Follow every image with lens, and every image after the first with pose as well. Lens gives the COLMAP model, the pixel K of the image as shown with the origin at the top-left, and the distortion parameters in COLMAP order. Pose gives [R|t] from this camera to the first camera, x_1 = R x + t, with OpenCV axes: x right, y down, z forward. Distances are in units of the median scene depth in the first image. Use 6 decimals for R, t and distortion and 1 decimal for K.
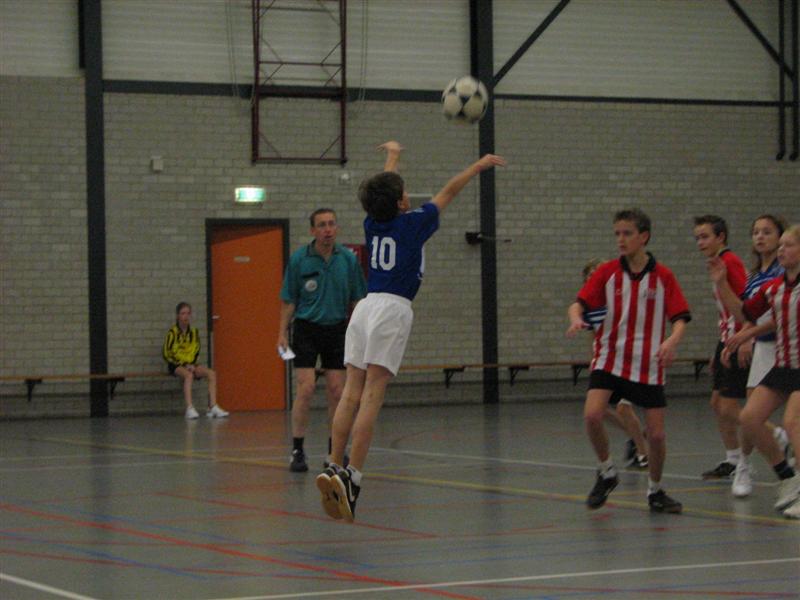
lens RADIAL K [[2306.9, 0, 398.4], [0, 2306.9, 301.7], [0, 0, 1]] dist [0.128026, 0.000000]
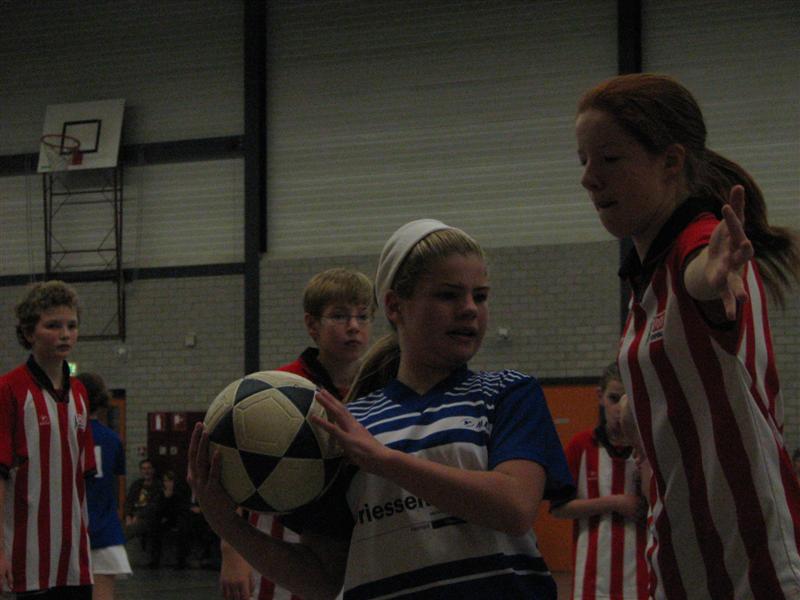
lens RADIAL K [[2306.9, 0, 400.0], [0, 2306.9, 300.2], [0, 0, 1]] dist [0.128026, 0.000000]
pose [[0.378382, -0.033963, -0.925026, 1.037248], [-0.018997, 0.998831, -0.044443, -0.032687], [0.925455, 0.034390, 0.377294, 0.718628]]
